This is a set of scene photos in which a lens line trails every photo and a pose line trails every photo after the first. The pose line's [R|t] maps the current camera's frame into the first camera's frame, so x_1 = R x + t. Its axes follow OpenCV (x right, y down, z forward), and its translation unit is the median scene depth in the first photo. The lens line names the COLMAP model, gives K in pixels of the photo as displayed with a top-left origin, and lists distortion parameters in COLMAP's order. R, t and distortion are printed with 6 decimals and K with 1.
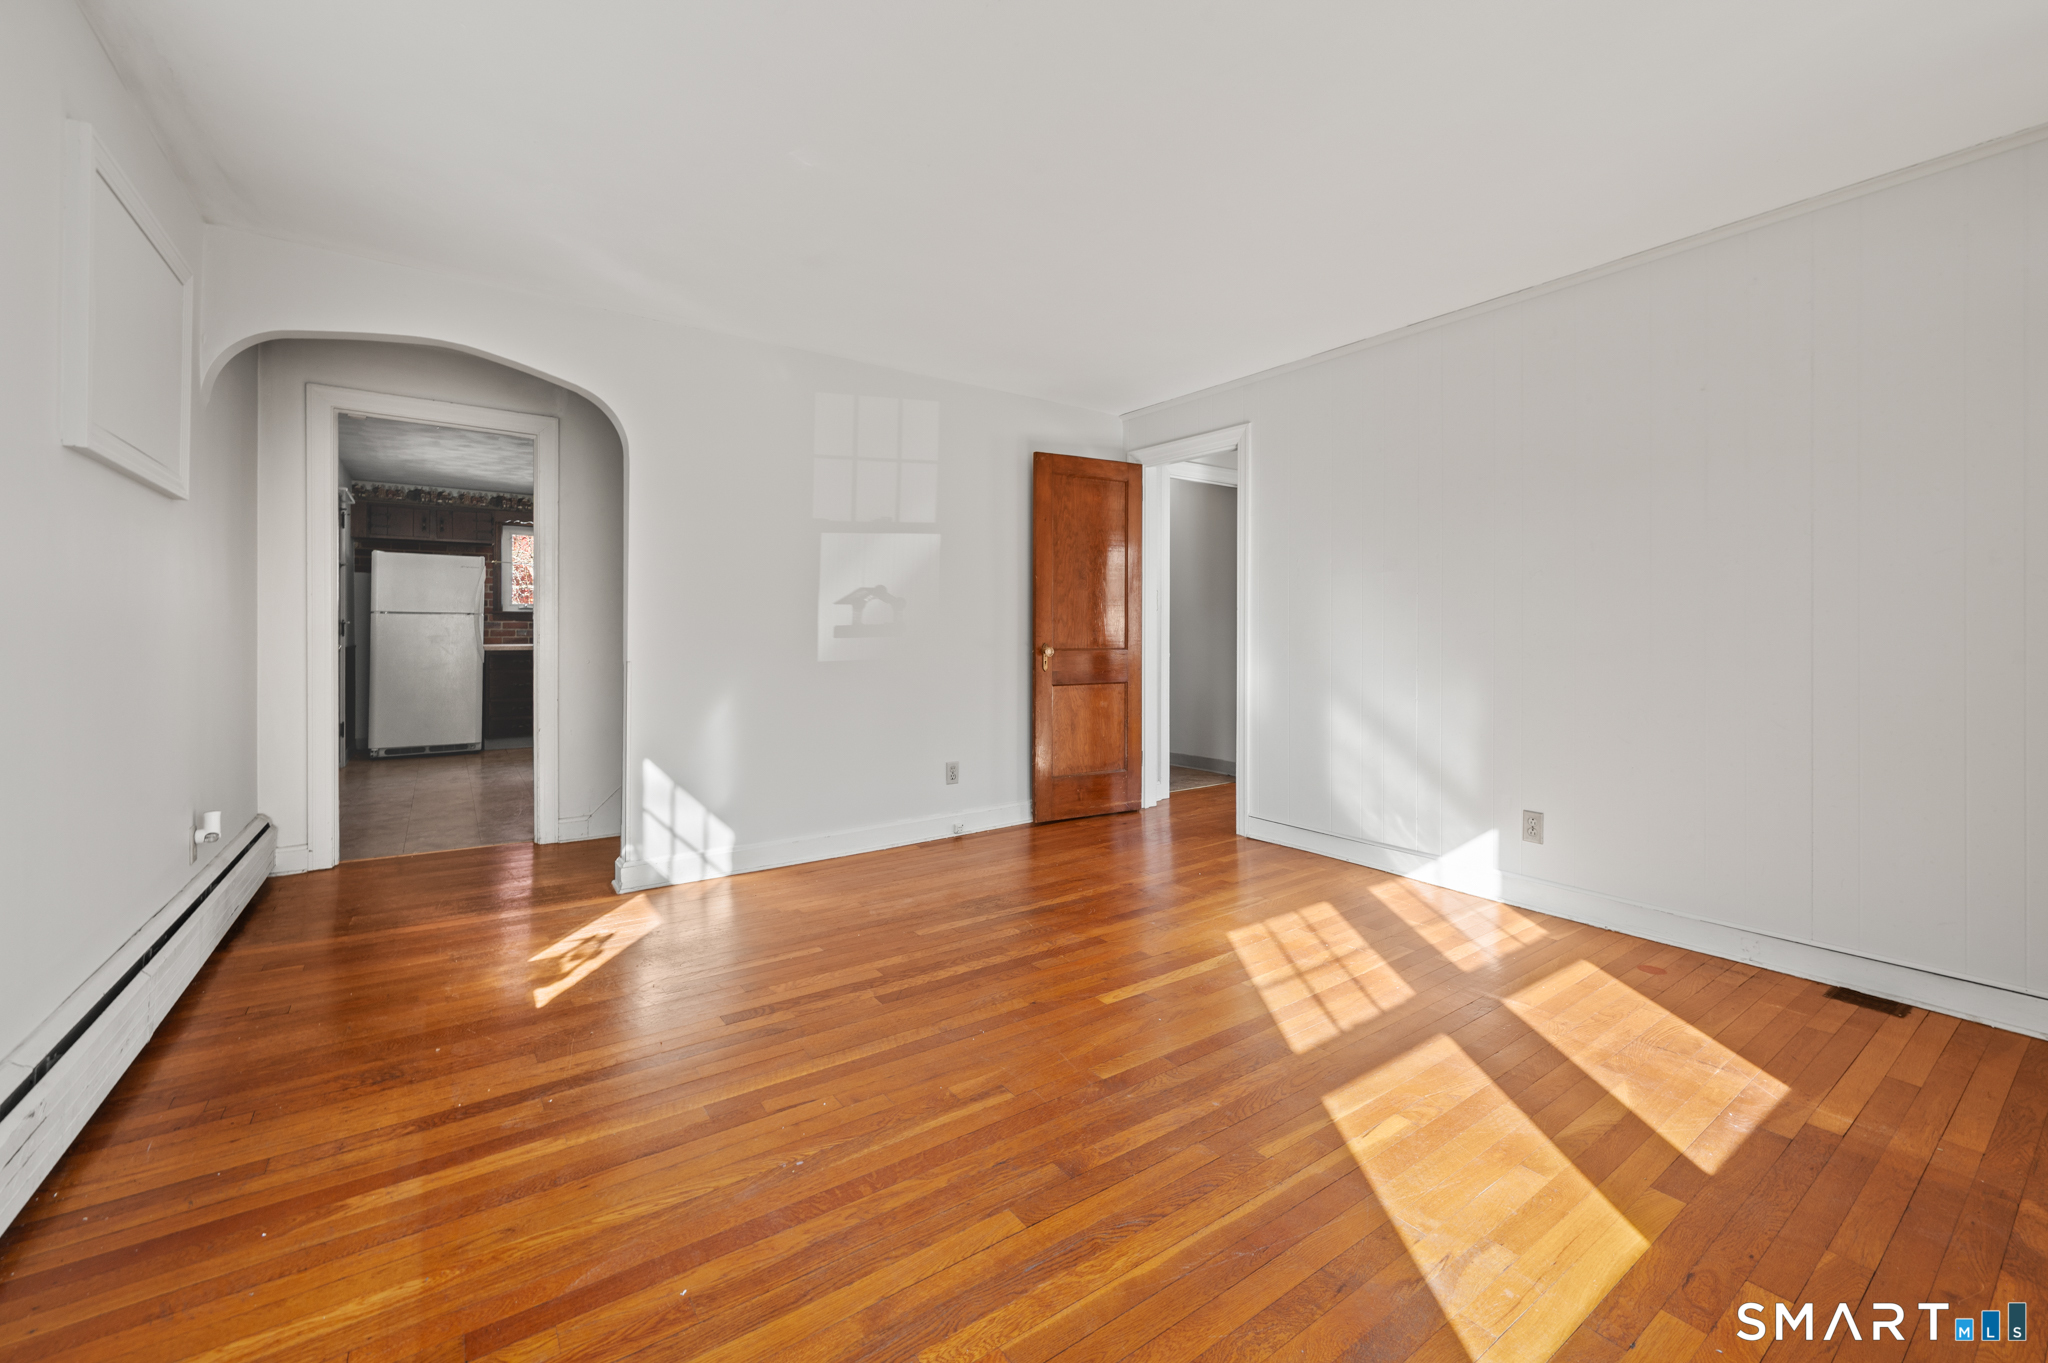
lens RADIAL K [[824.4, 0, 1031.6], [0, 824.4, 646.3], [0, 0, 1]] dist [-0.000237, 0.000029]
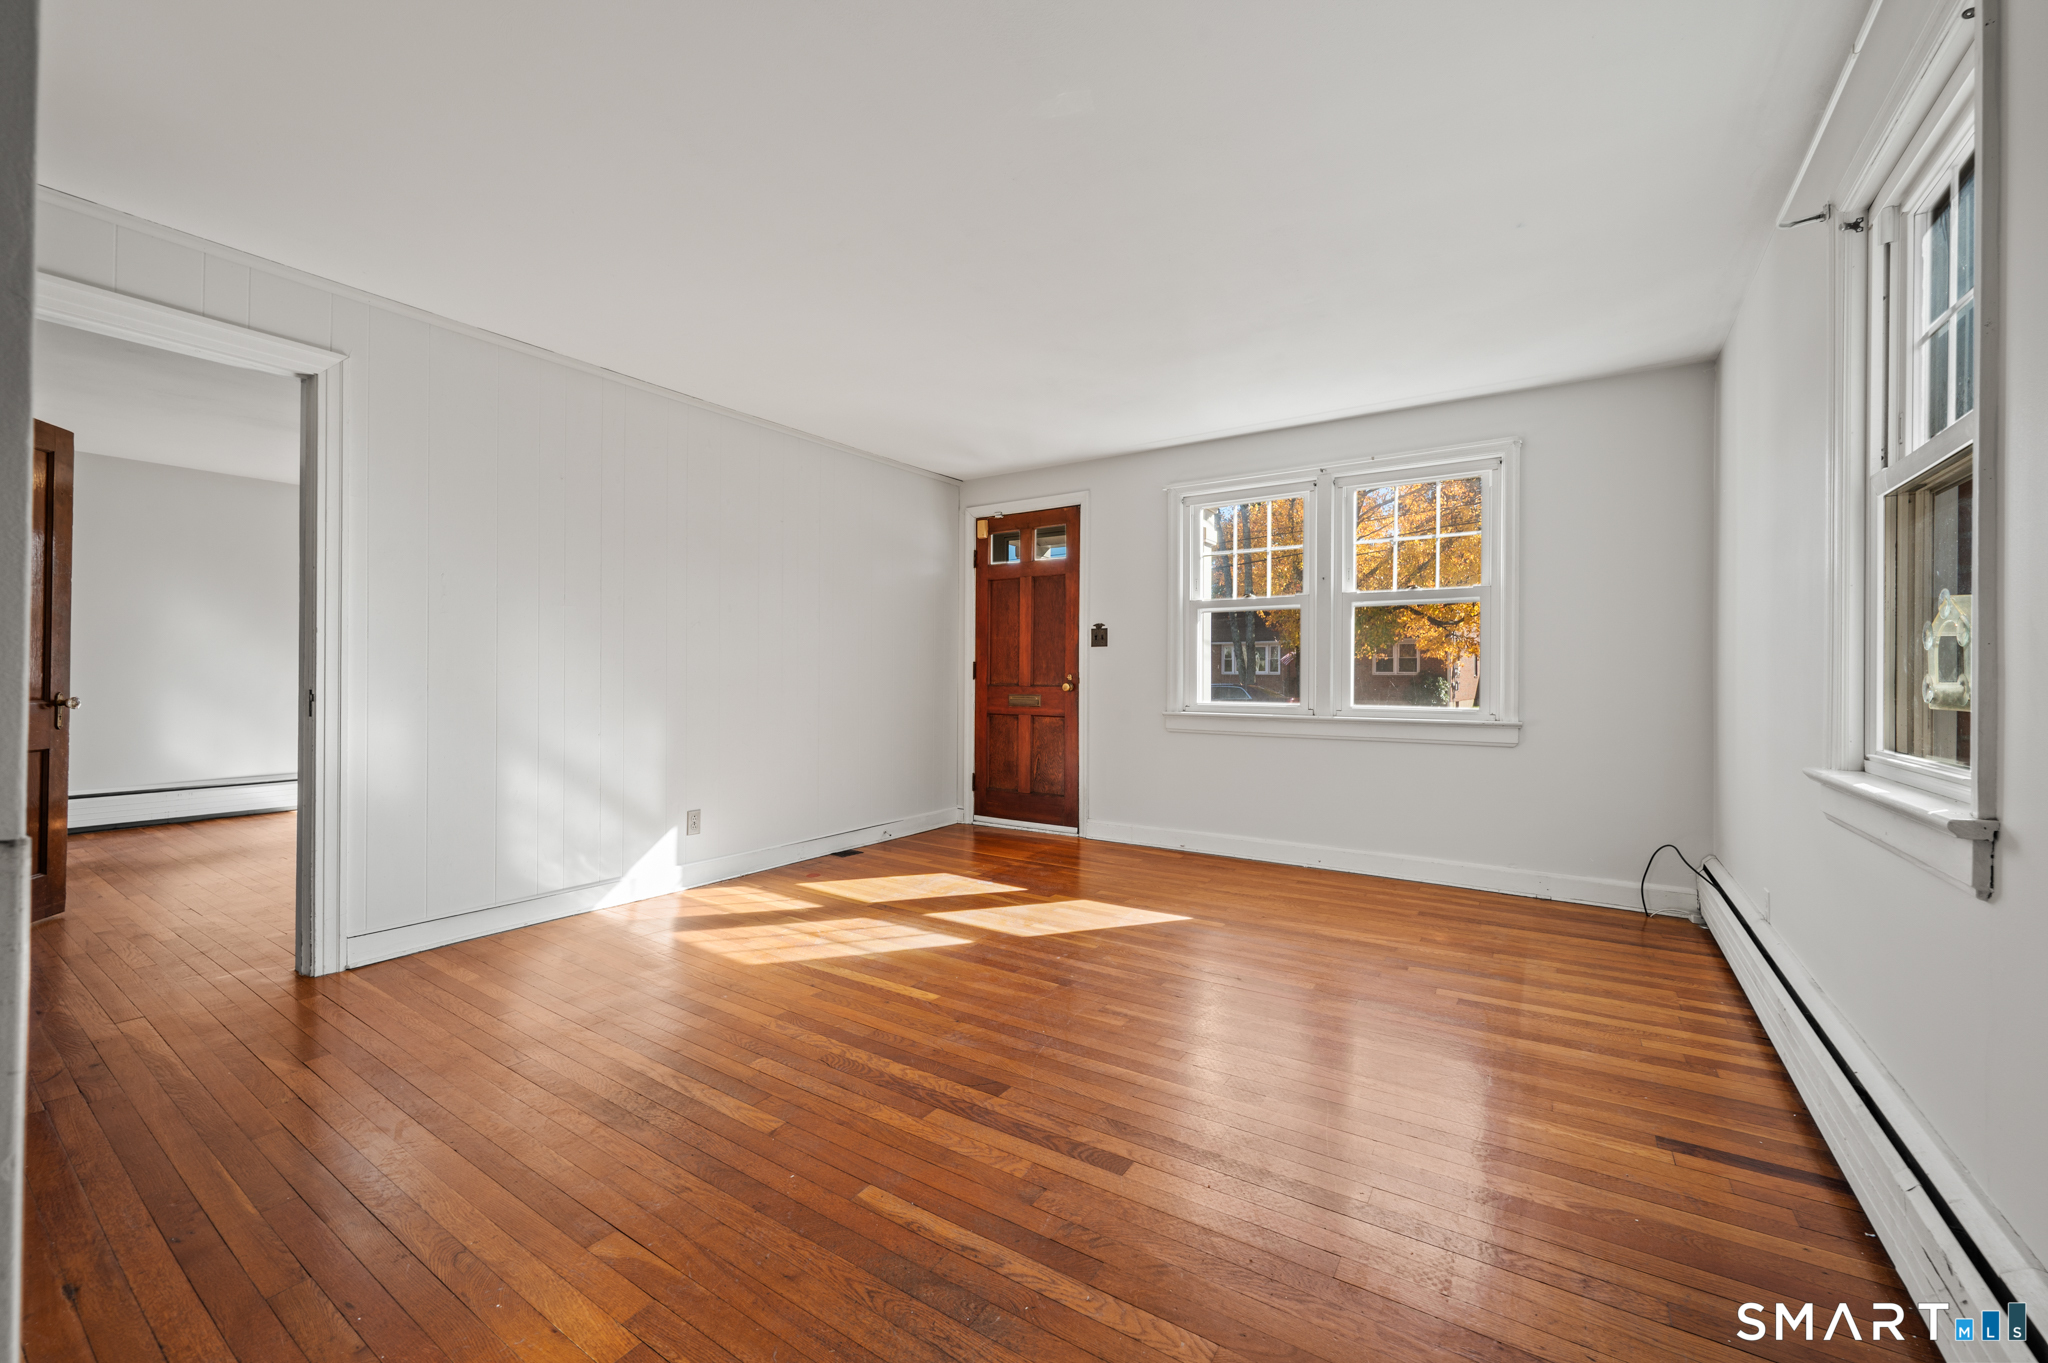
lens RADIAL K [[803.1, 0, 1018.5], [0, 803.1, 668.9], [0, 0, 1]] dist [-0.000807, -0.000202]
pose [[-0.347520, 0.001085, 0.937672, -0.953683], [0.006828, 0.999976, 0.001374, -0.016256], [-0.937648, 0.006880, -0.347519, 1.236256]]
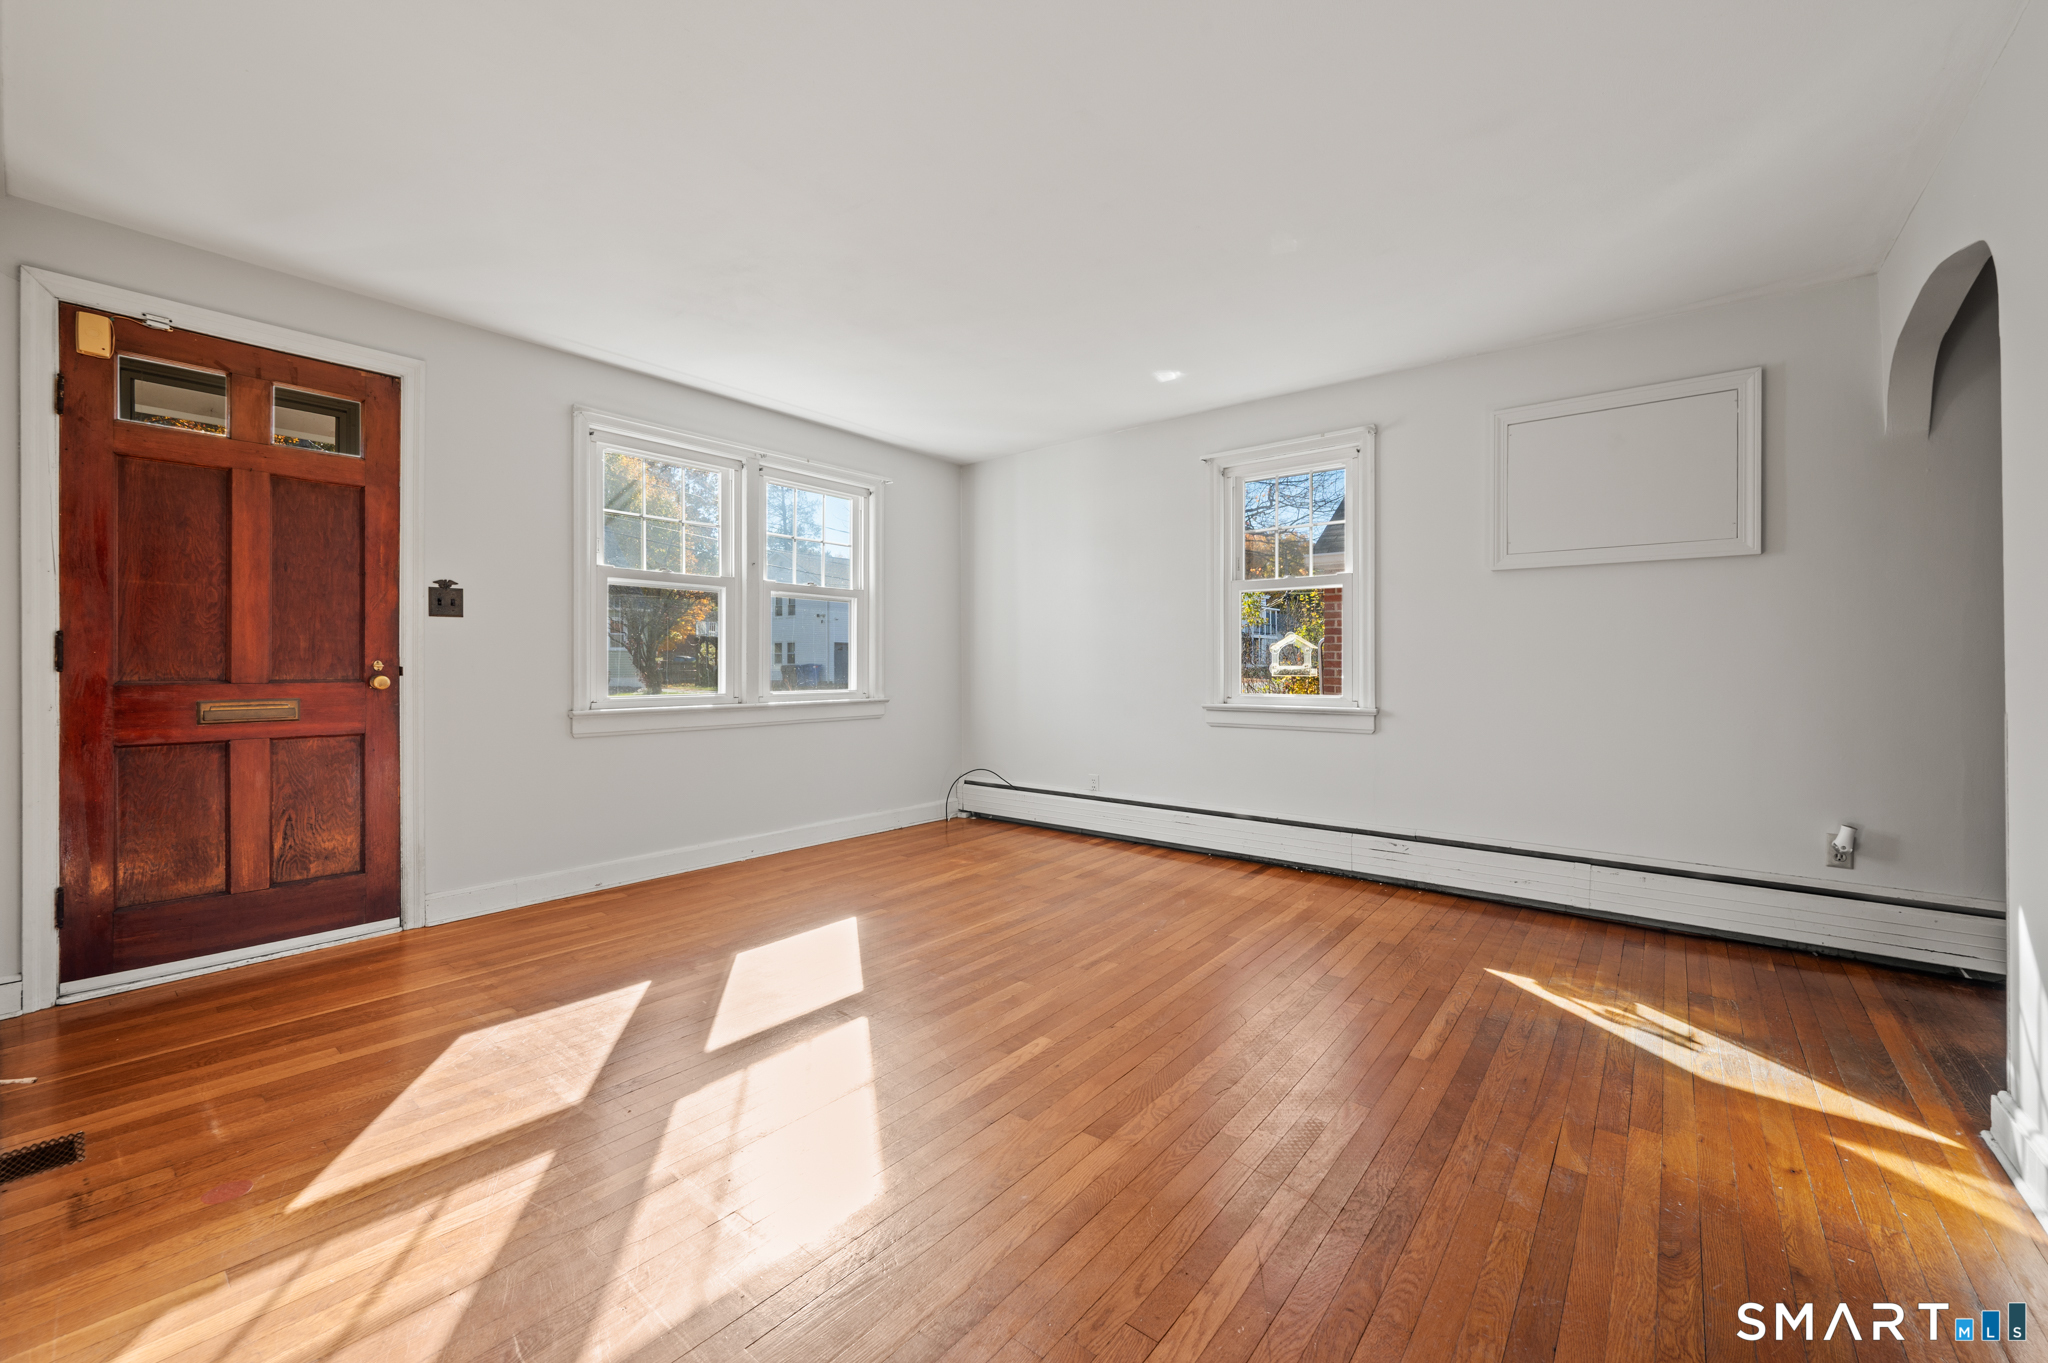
lens RADIAL K [[813.8, 0, 1036.5], [0, 813.8, 660.6], [0, 0, 1]] dist [-0.000940, -0.000013]
pose [[-0.961916, -0.008541, -0.273213, 0.352145], [-0.010877, 0.999916, 0.007038, -0.017971], [0.273130, 0.009741, -0.961928, 1.859016]]
